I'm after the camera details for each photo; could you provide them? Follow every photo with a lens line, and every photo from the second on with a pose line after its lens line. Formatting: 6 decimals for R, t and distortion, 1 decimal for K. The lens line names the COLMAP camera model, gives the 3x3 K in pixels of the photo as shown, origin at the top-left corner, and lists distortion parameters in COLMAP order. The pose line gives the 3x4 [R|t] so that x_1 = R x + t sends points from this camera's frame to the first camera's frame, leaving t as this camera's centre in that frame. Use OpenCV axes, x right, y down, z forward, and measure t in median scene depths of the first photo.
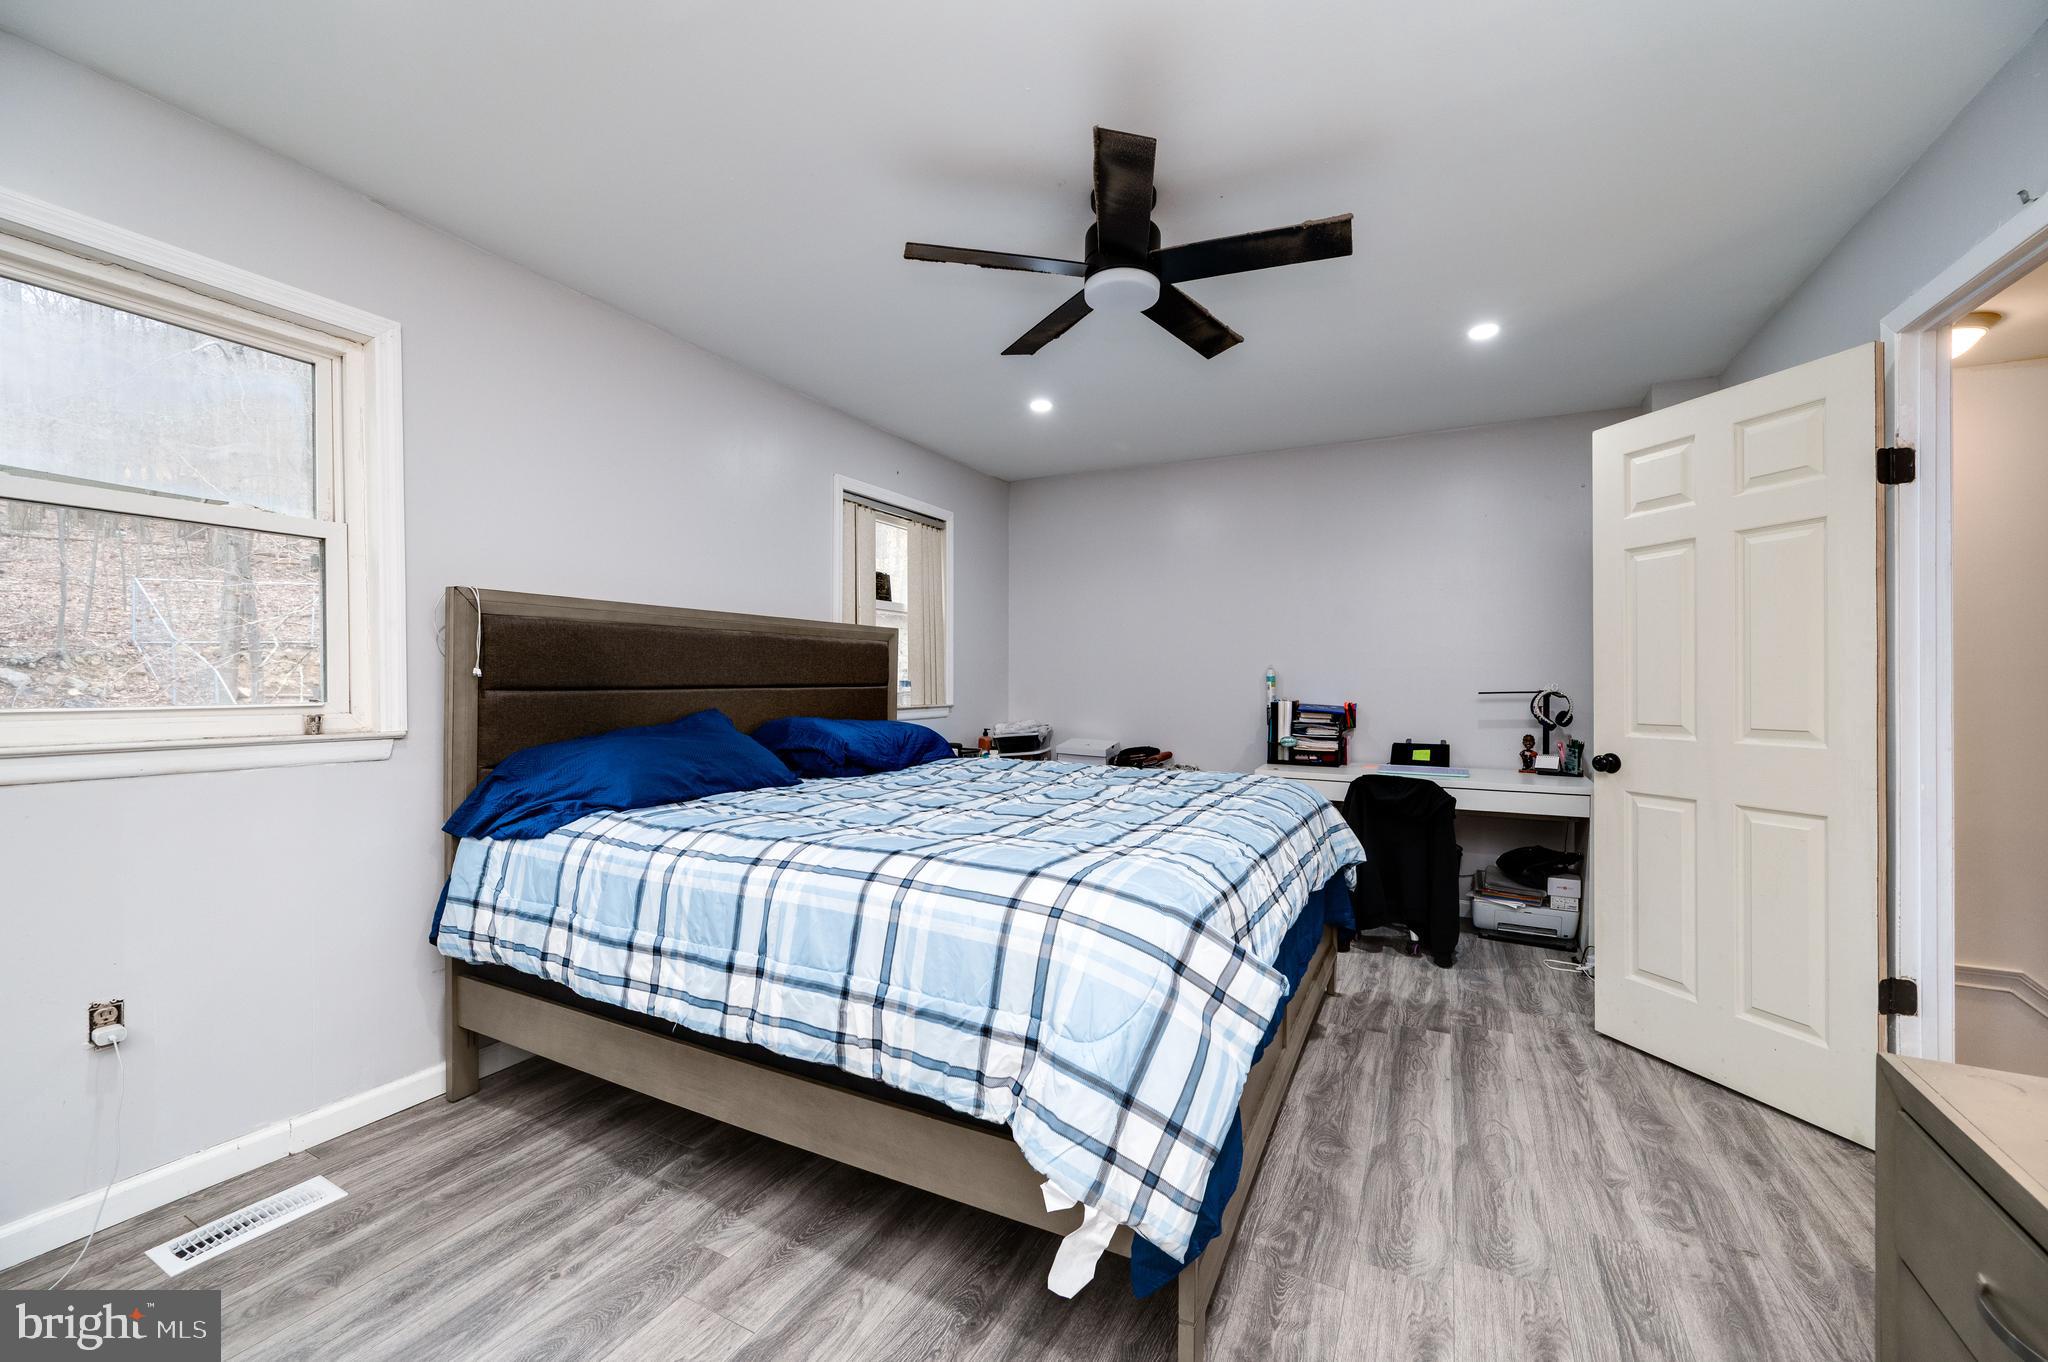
lens RADIAL K [[810.8, 0, 1046.4], [0, 810.8, 679.1], [0, 0, 1]] dist [-0.000813, 0.000929]
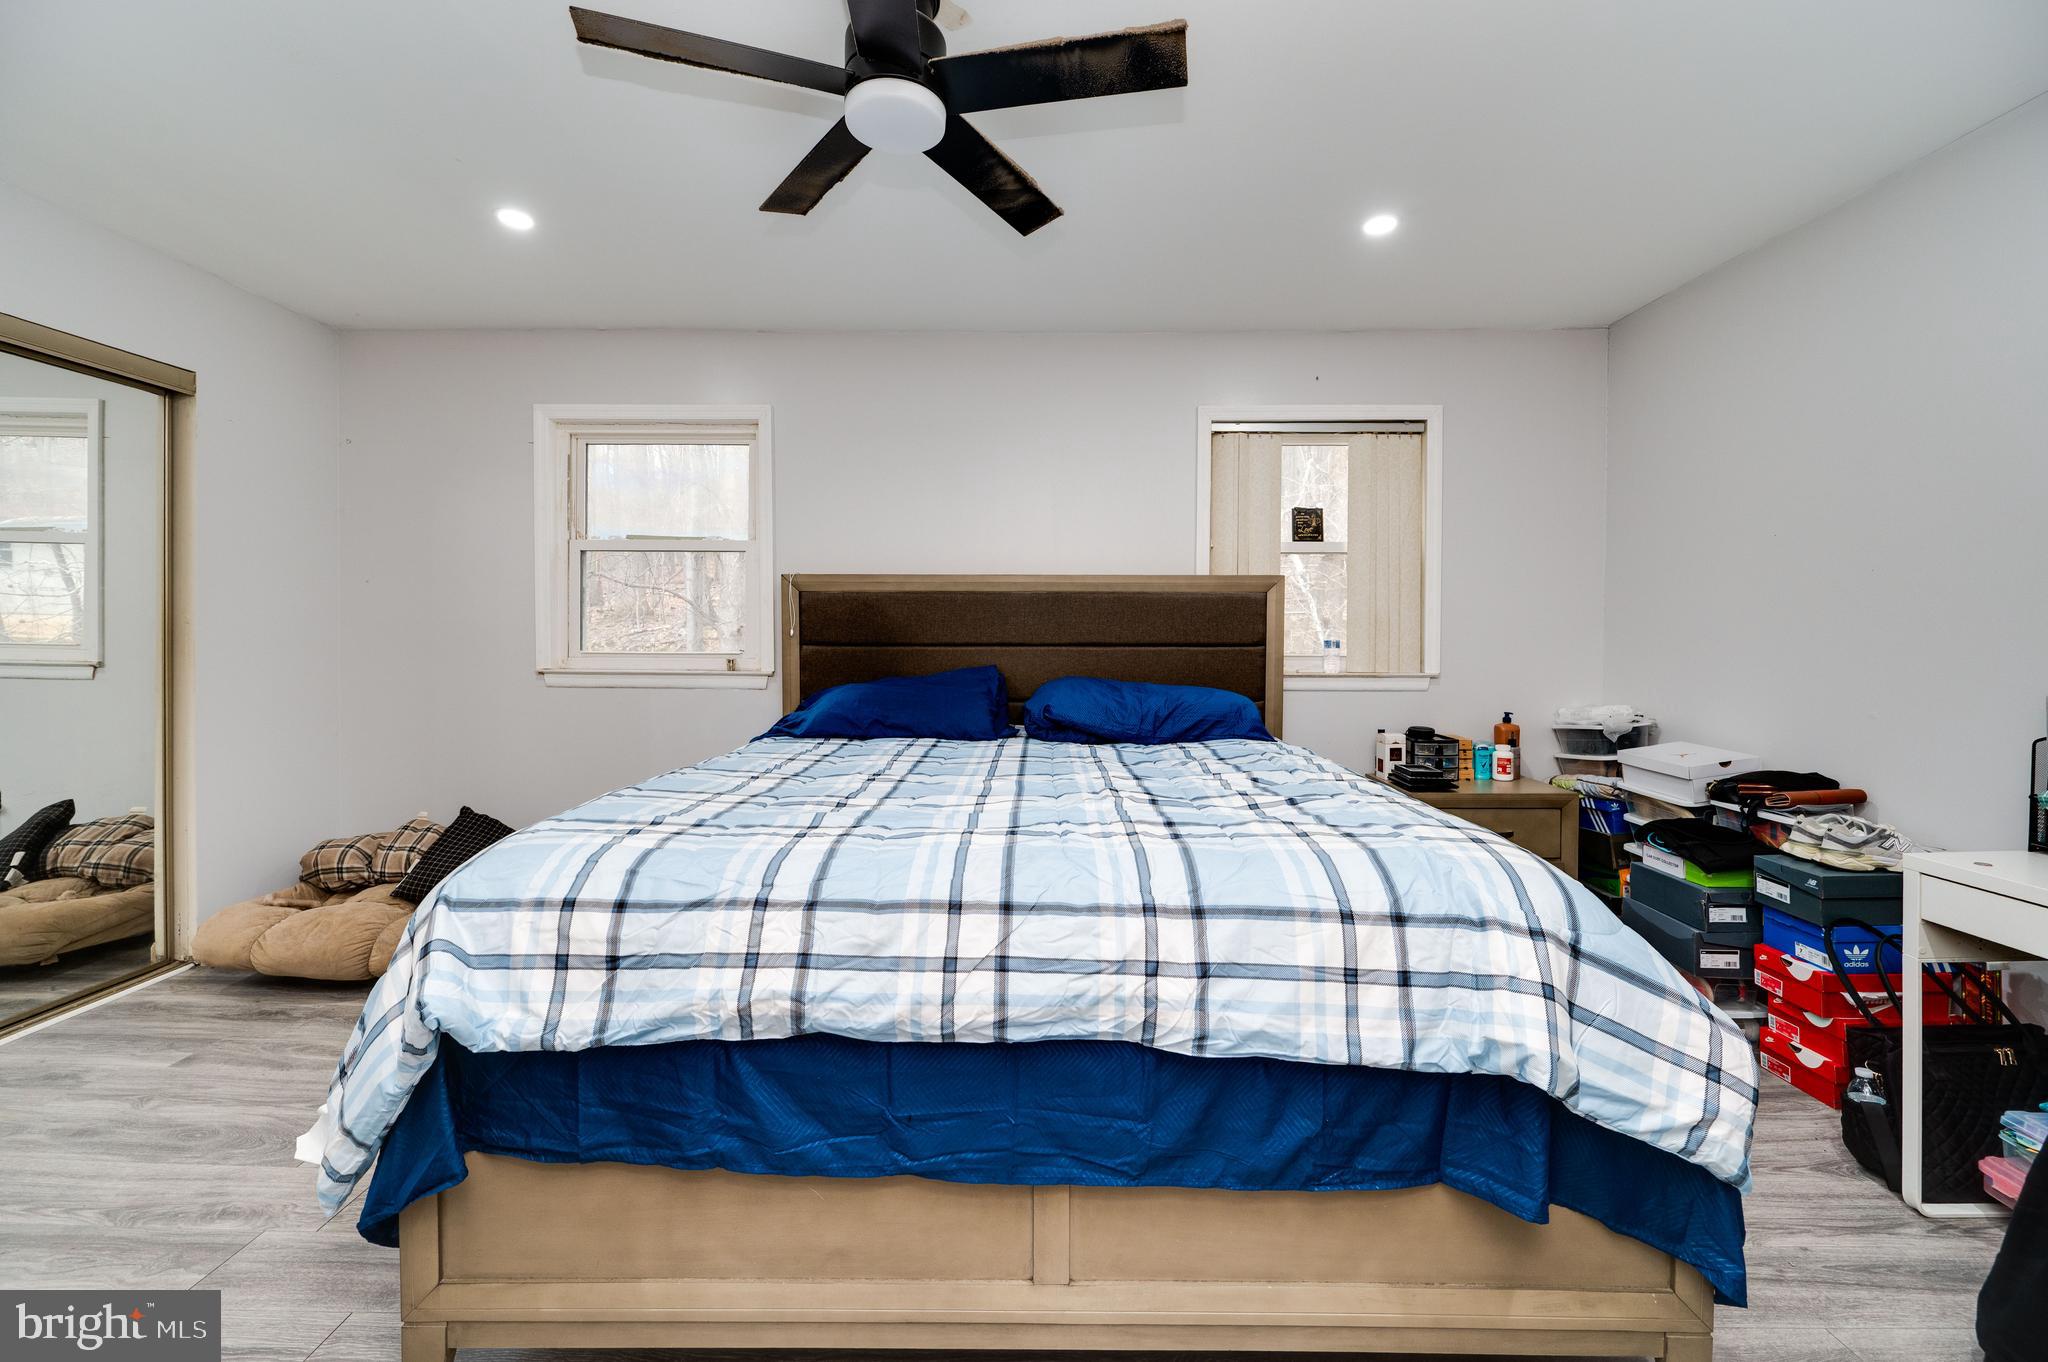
lens RADIAL K [[810.8, 0, 1017.9], [0, 810.8, 662.3], [0, 0, 1]] dist [-0.000813, 0.000929]
pose [[0.439321, 0.031055, -0.897793, 0.840786], [-0.002209, 0.999437, 0.033490, -0.005683], [0.898328, -0.012730, 0.439142, 0.787669]]
